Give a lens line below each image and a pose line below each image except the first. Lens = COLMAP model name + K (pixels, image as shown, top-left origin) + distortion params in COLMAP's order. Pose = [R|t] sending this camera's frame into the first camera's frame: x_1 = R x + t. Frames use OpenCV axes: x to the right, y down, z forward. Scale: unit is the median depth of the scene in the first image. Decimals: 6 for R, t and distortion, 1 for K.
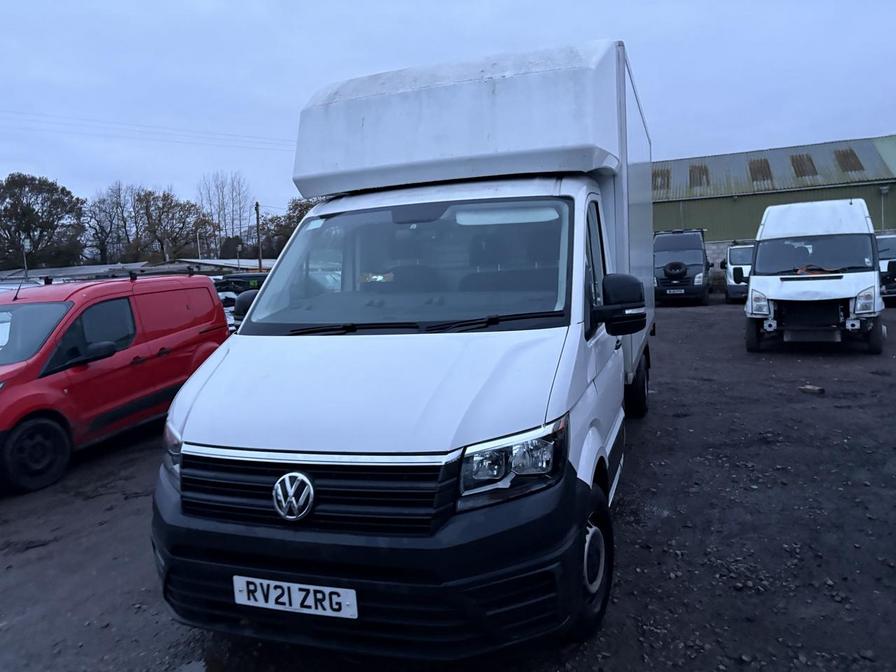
lens RADIAL K [[681.1, 0, 441.4], [0, 681.1, 336.6], [0, 0, 1]] dist [0.033677, -0.041518]
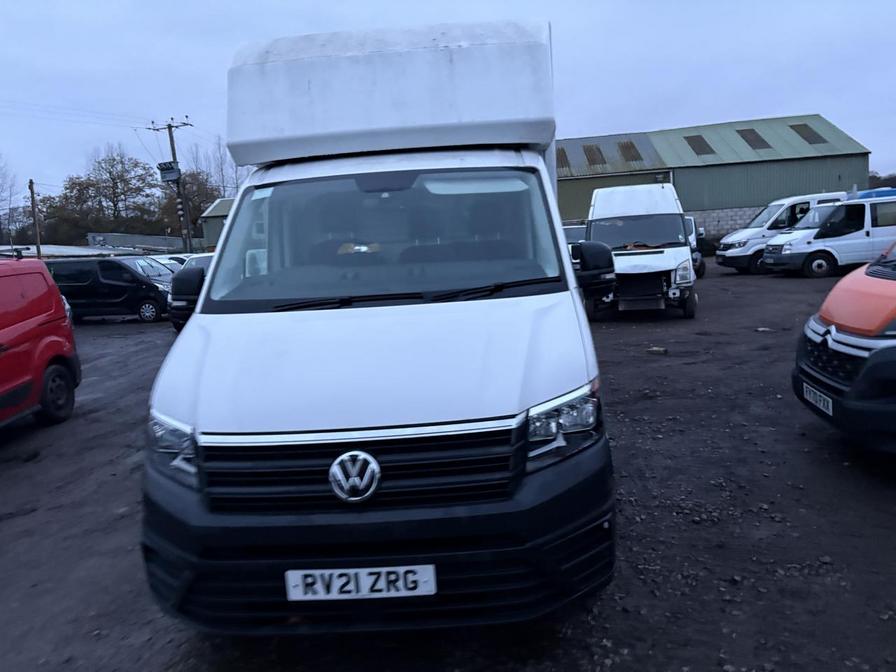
lens RADIAL K [[681.1, 0, 449.0], [0, 681.1, 332.8], [0, 0, 1]] dist [0.033677, -0.041518]
pose [[0.956308, -0.048106, 0.288375, -0.284071], [0.043090, 0.998790, 0.023720, 0.015982], [-0.289167, -0.010257, 0.957224, 0.054912]]
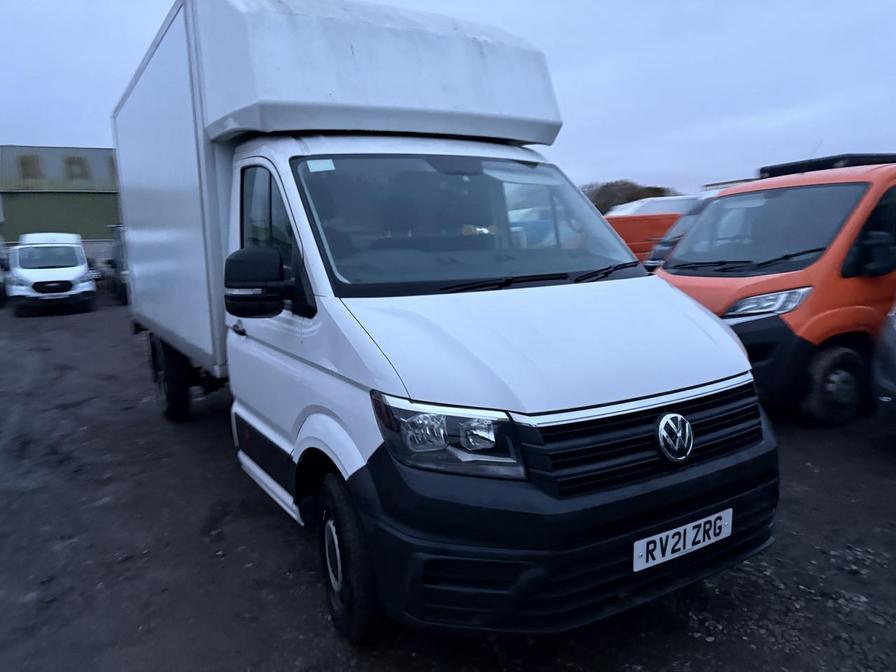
lens RADIAL K [[681.1, 0, 457.2], [0, 681.1, 337.9], [0, 0, 1]] dist [0.033677, -0.041518]
pose [[0.633049, -0.078656, 0.770105, -0.924436], [0.081812, 0.996051, 0.034481, 0.026834], [-0.769776, 0.041176, 0.636984, 0.493005]]
